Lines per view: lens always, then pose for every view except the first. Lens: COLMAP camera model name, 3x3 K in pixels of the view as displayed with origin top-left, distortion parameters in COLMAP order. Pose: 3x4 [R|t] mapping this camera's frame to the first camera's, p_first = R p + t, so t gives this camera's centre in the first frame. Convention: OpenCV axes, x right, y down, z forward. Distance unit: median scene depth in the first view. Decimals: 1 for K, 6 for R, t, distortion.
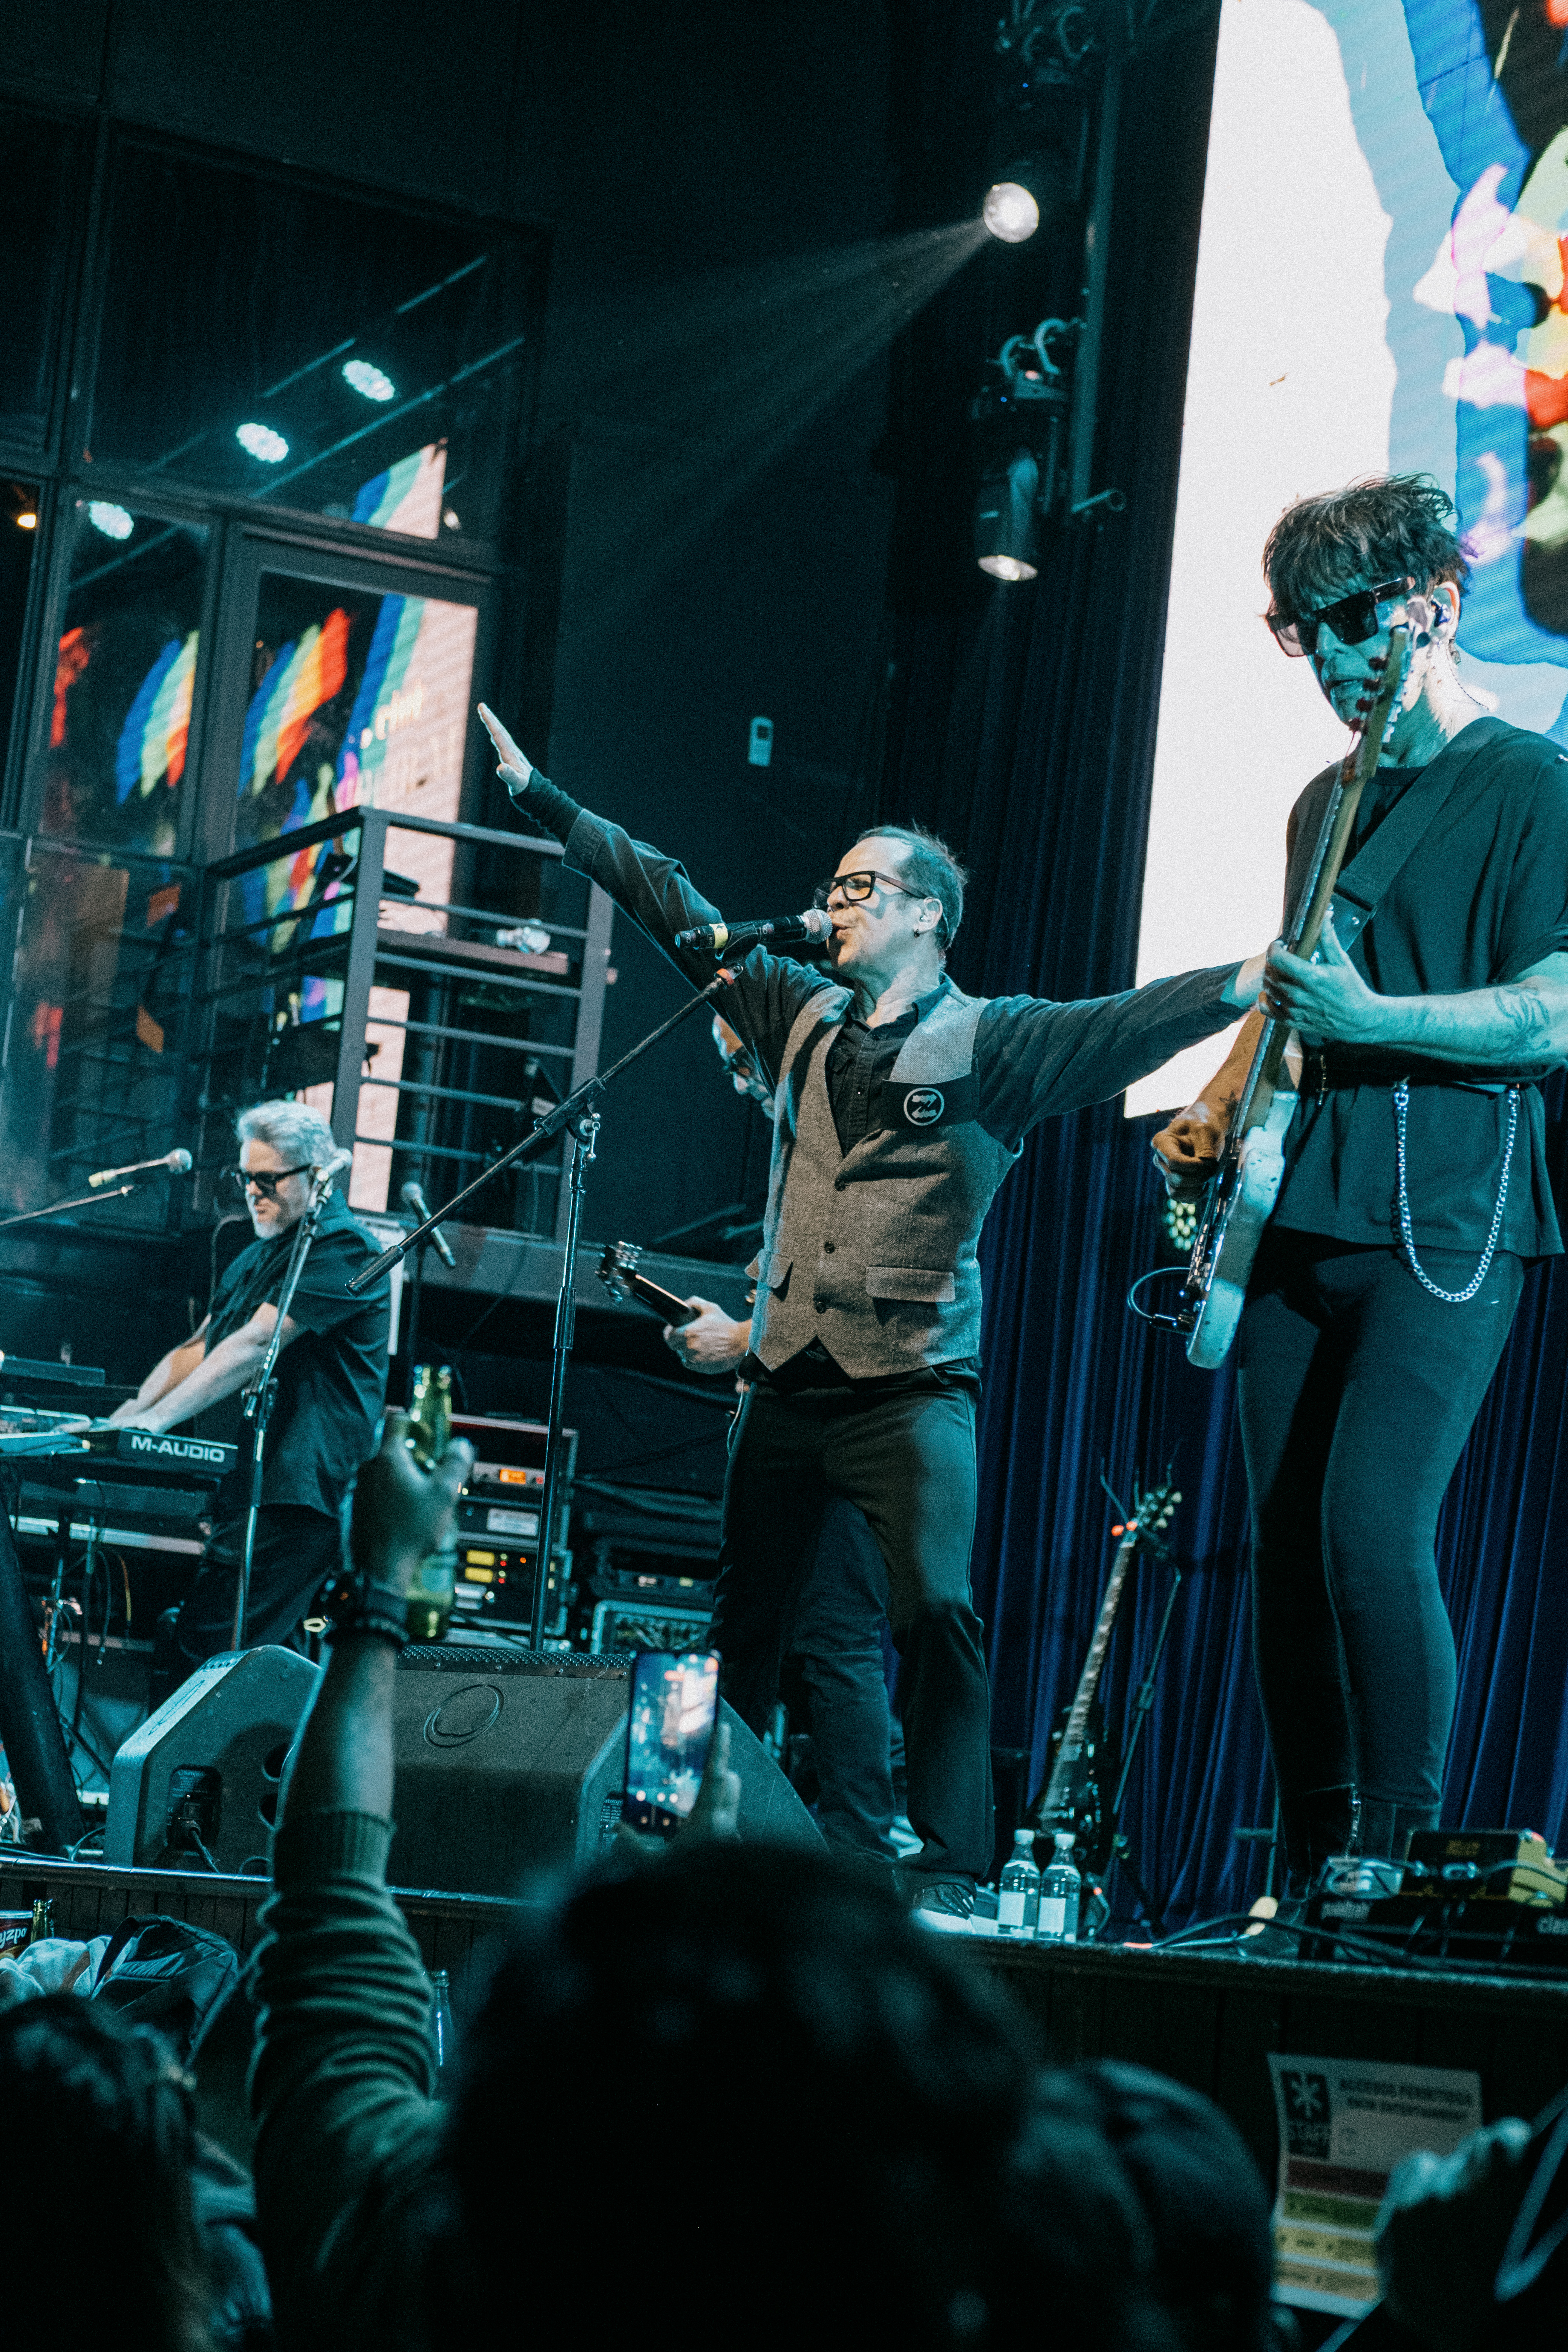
lens RADIAL K [[5152.6, 0, 784.0], [0, 5152.6, 1176.0], [0, 0, 1]] dist [0.409528, -7.317739]
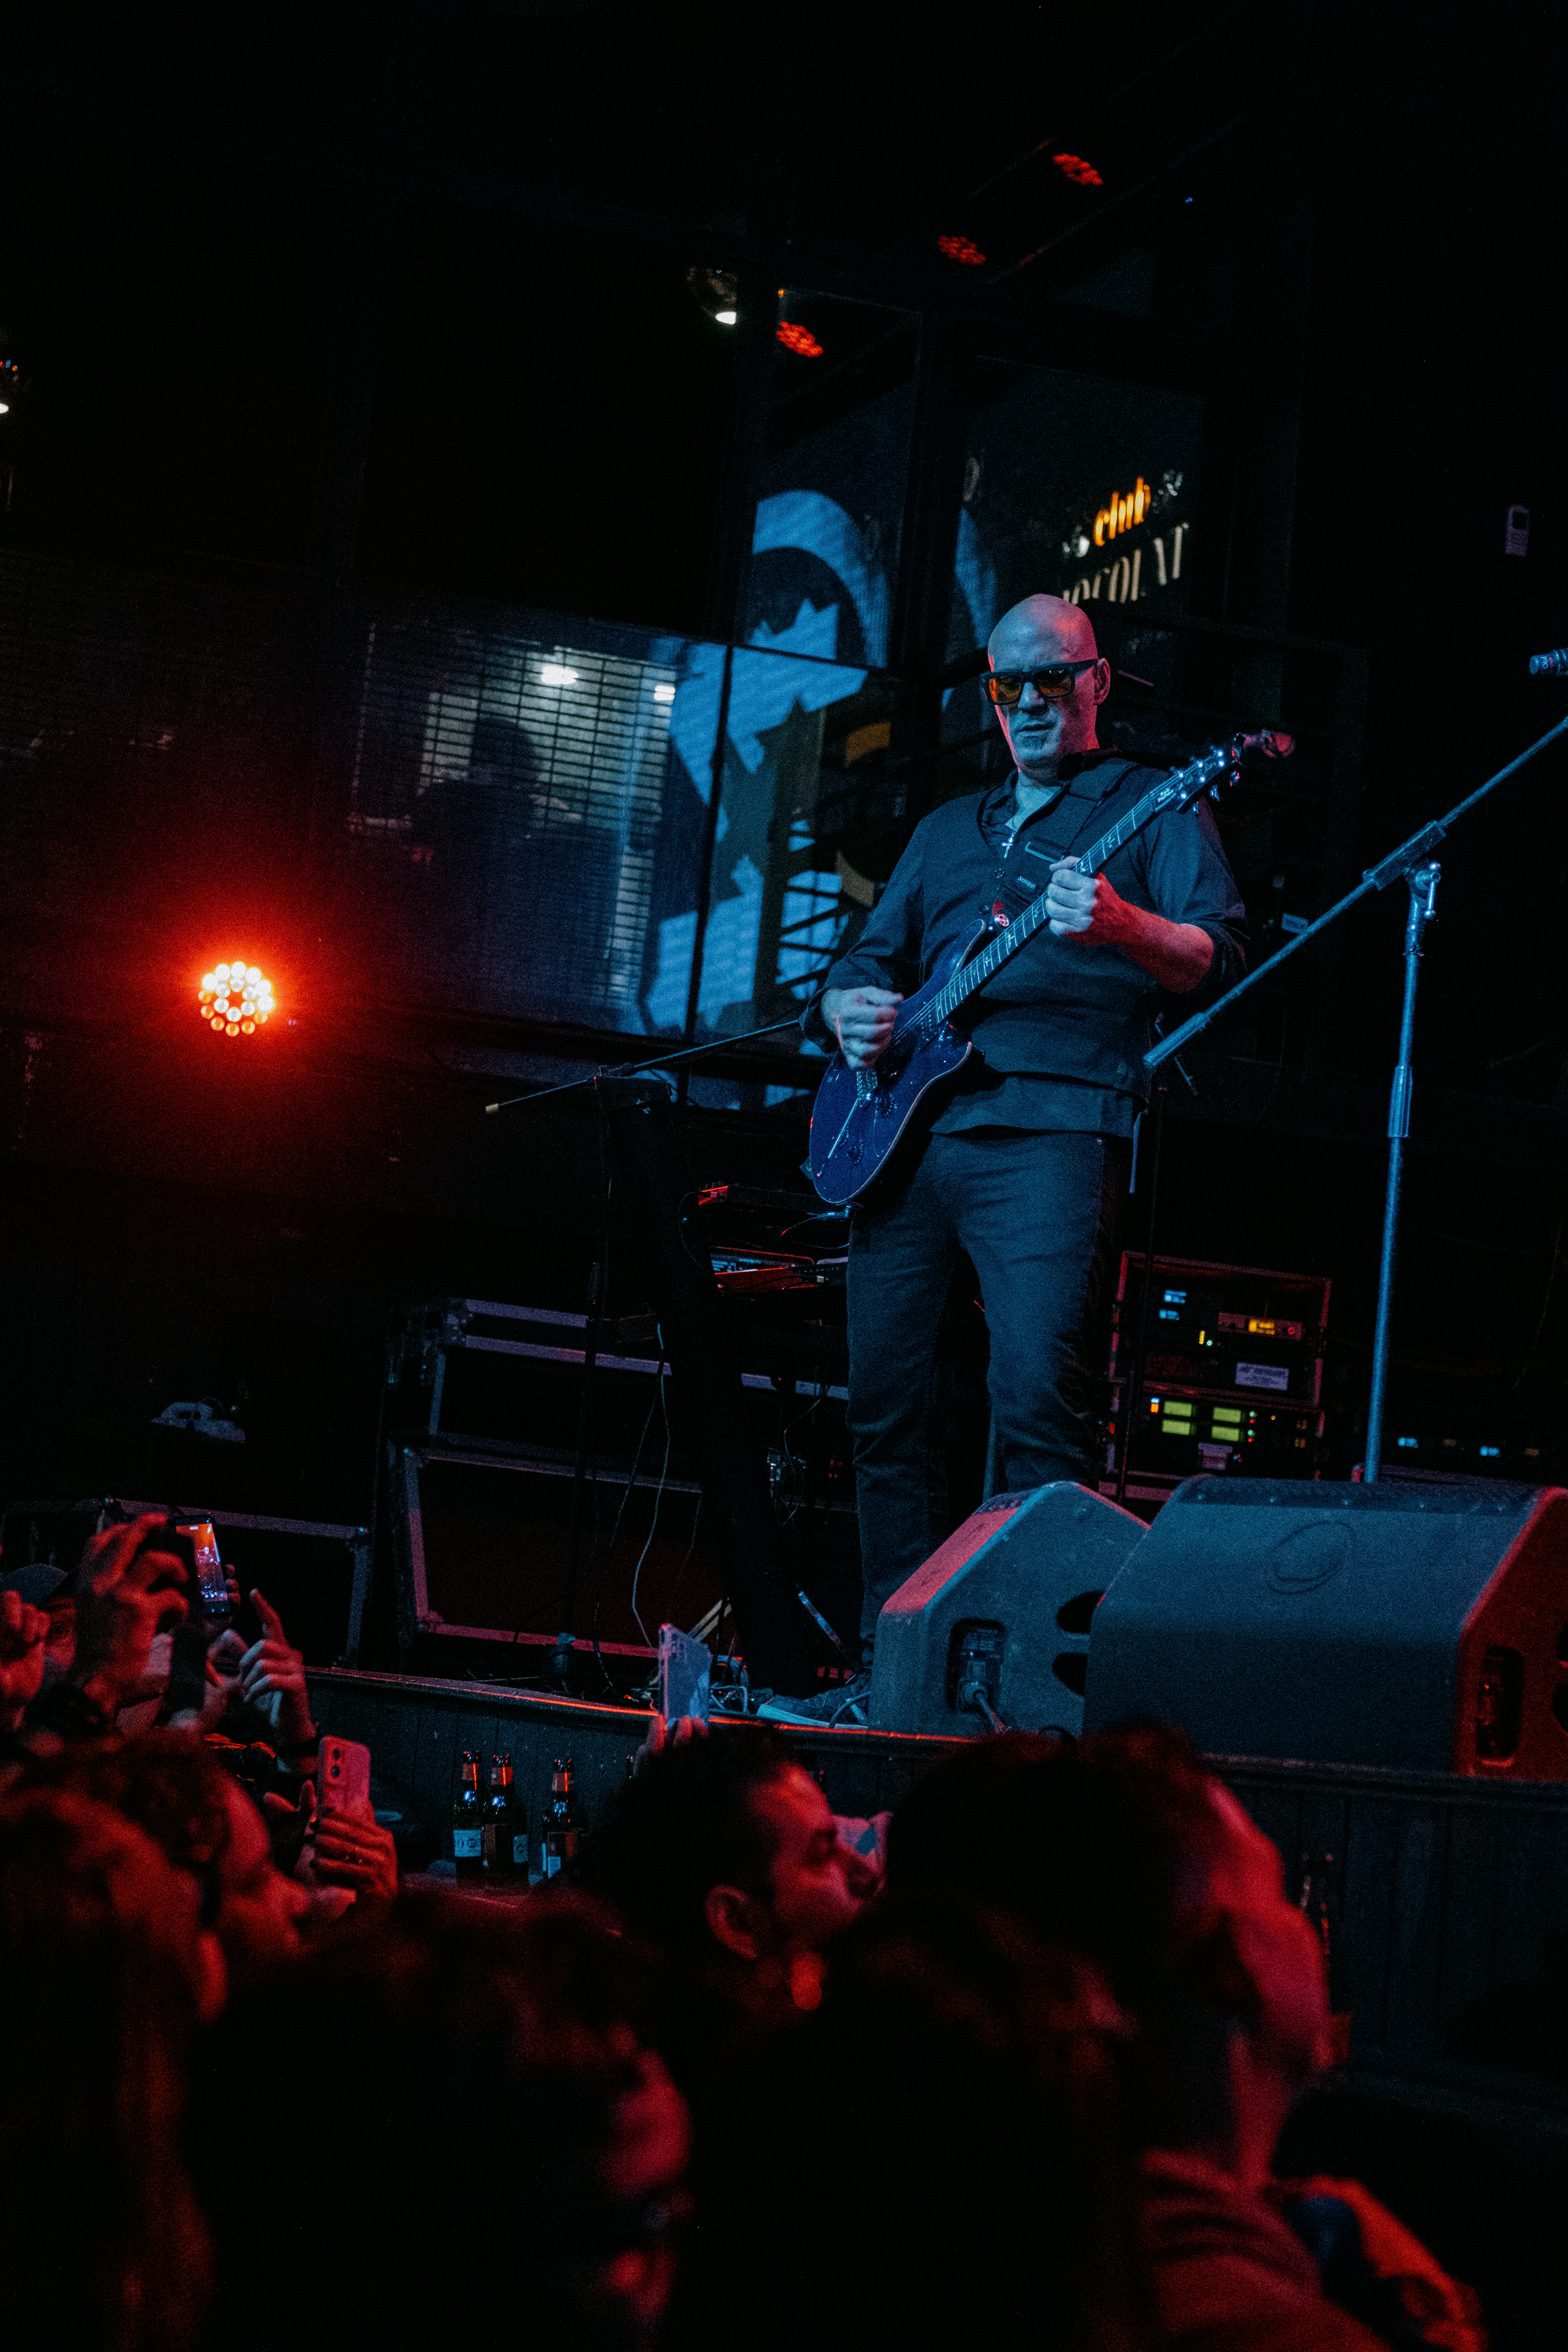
lens RADIAL K [[5006.3, 0, 784.0], [0, 5006.3, 1176.0], [0, 0, 1]] dist [0.365064, 0.068947]
pose [[0.991621, -0.014976, -0.128308, -0.021571], [0.017341, 0.999699, 0.017337, 0.014034], [0.128009, -0.019417, 0.991583, 0.094092]]
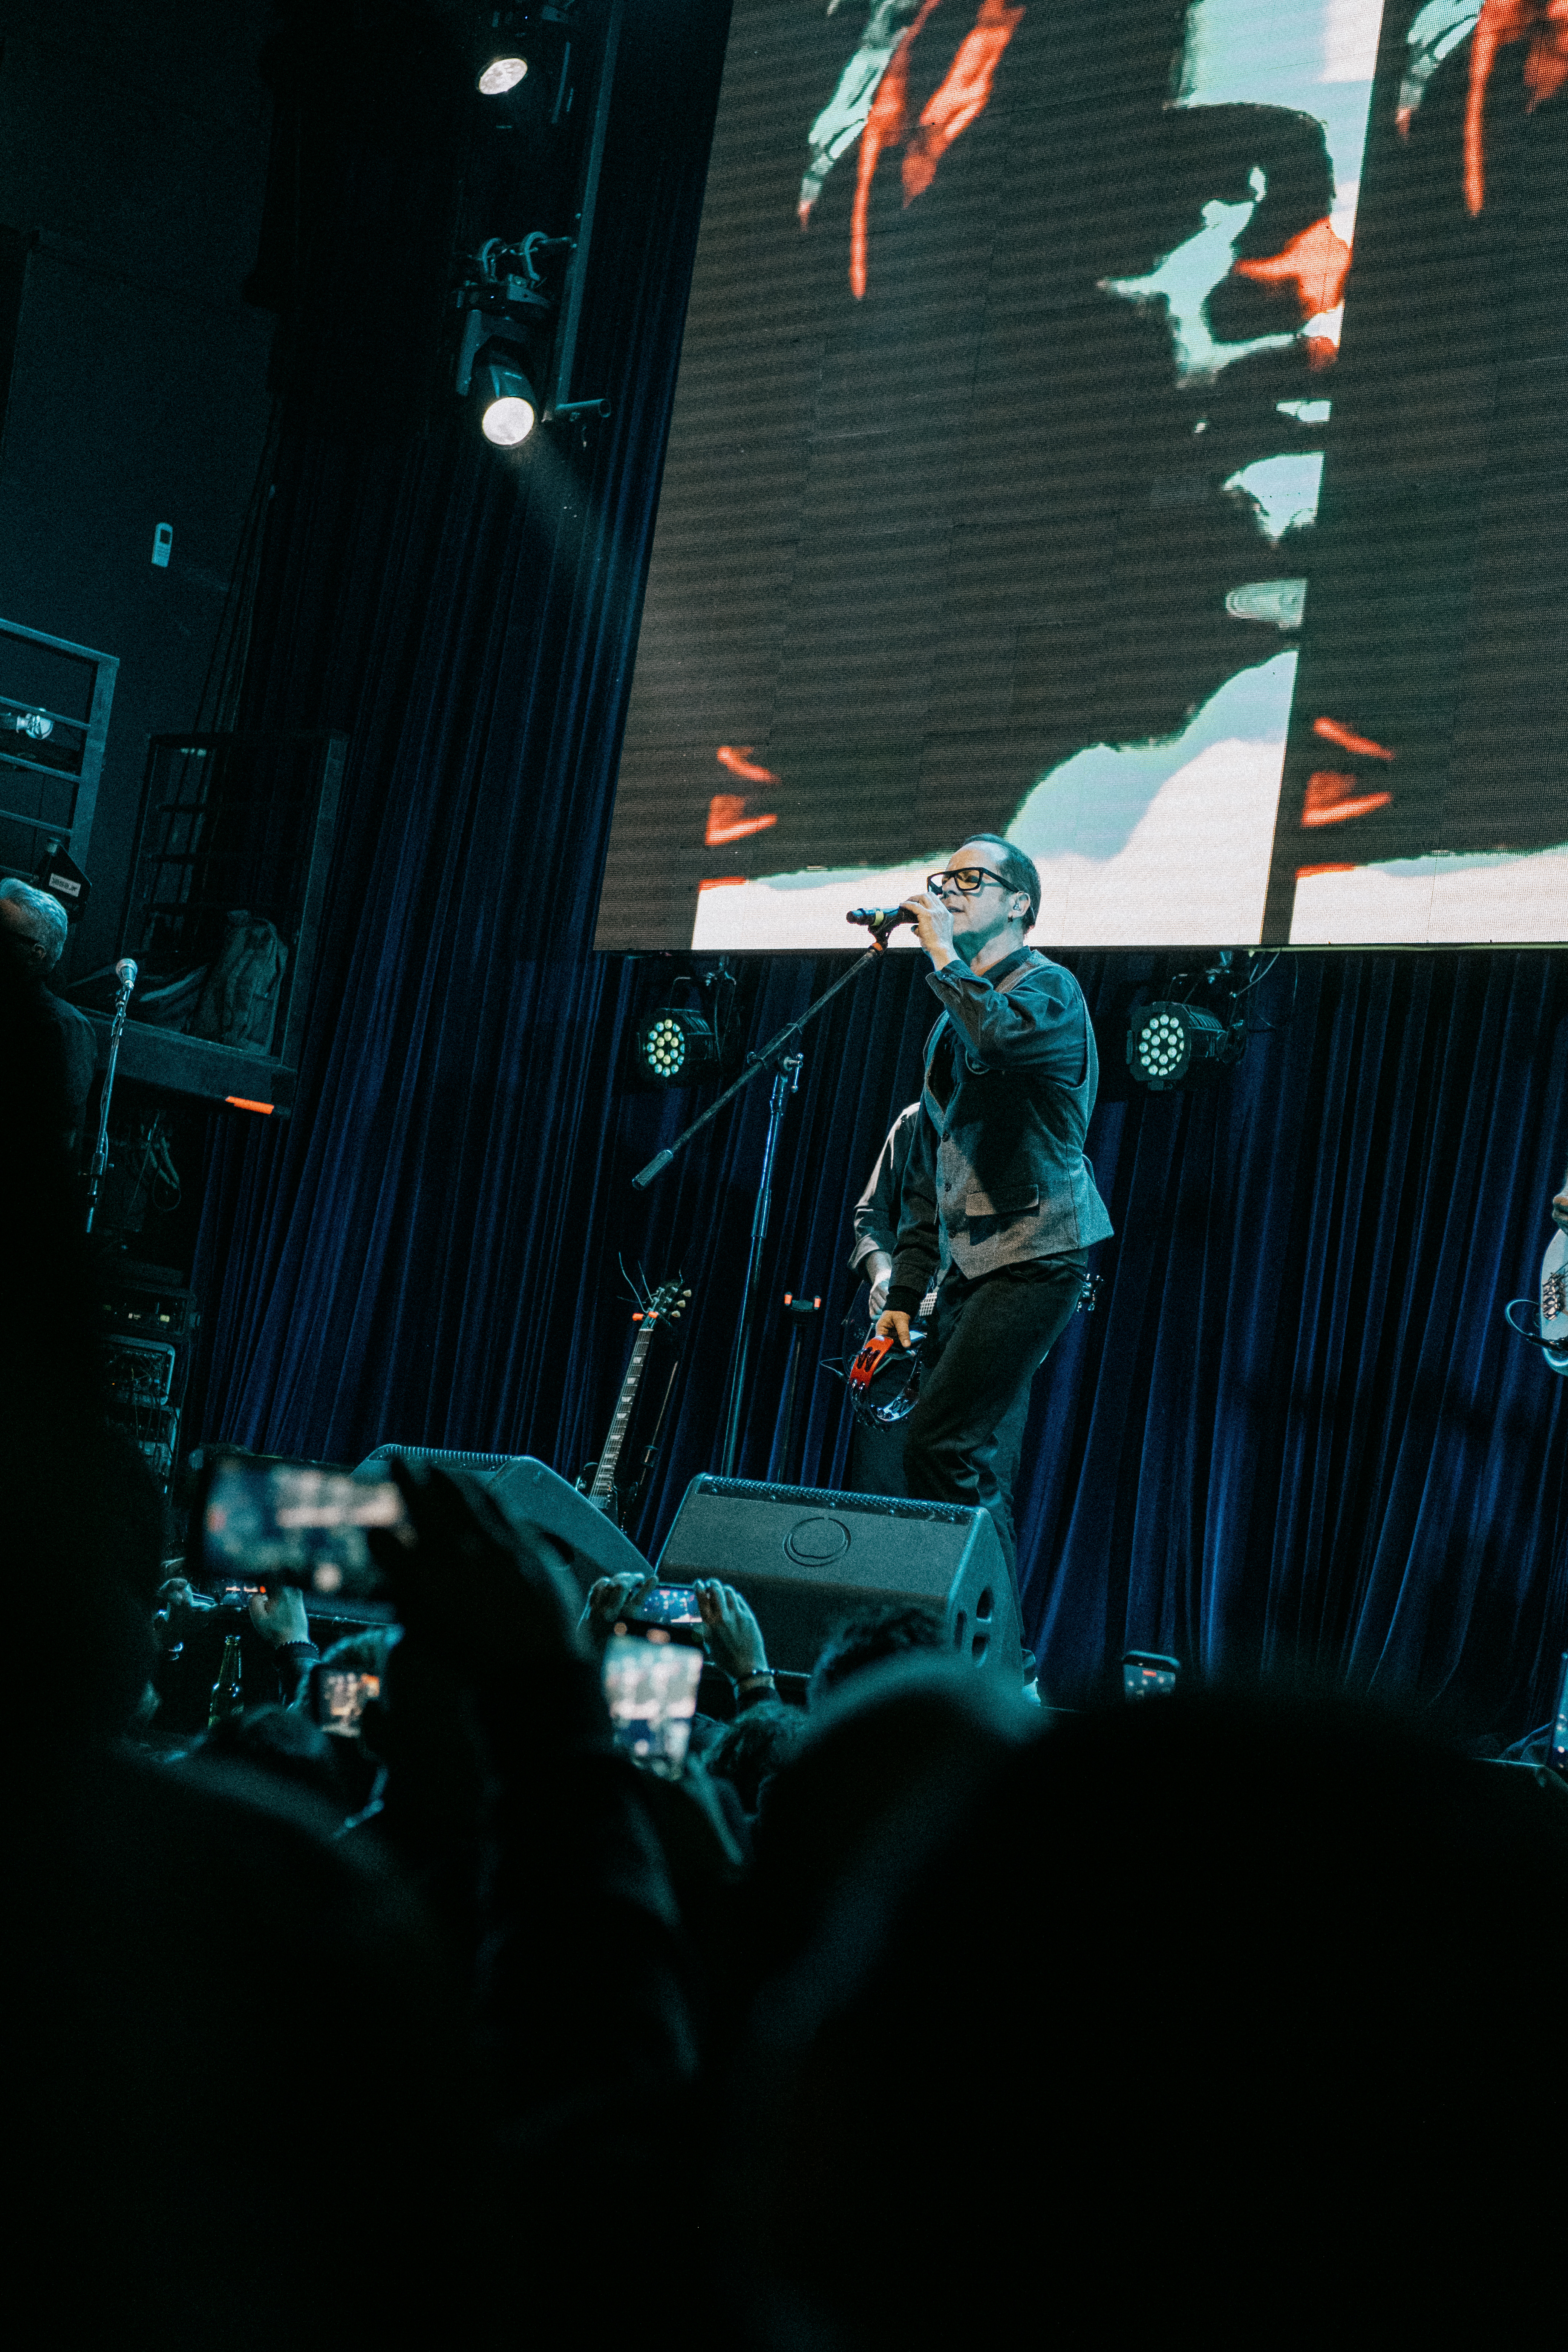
lens RADIAL K [[5152.6, 0, 784.0], [0, 5152.6, 1176.0], [0, 0, 1]] dist [0.409528, -7.317739]
pose [[0.934370, 0.078925, 0.347454, -0.279248], [-0.106010, 0.992576, 0.059617, -0.033199], [-0.340169, -0.092538, 0.935800, -0.103950]]
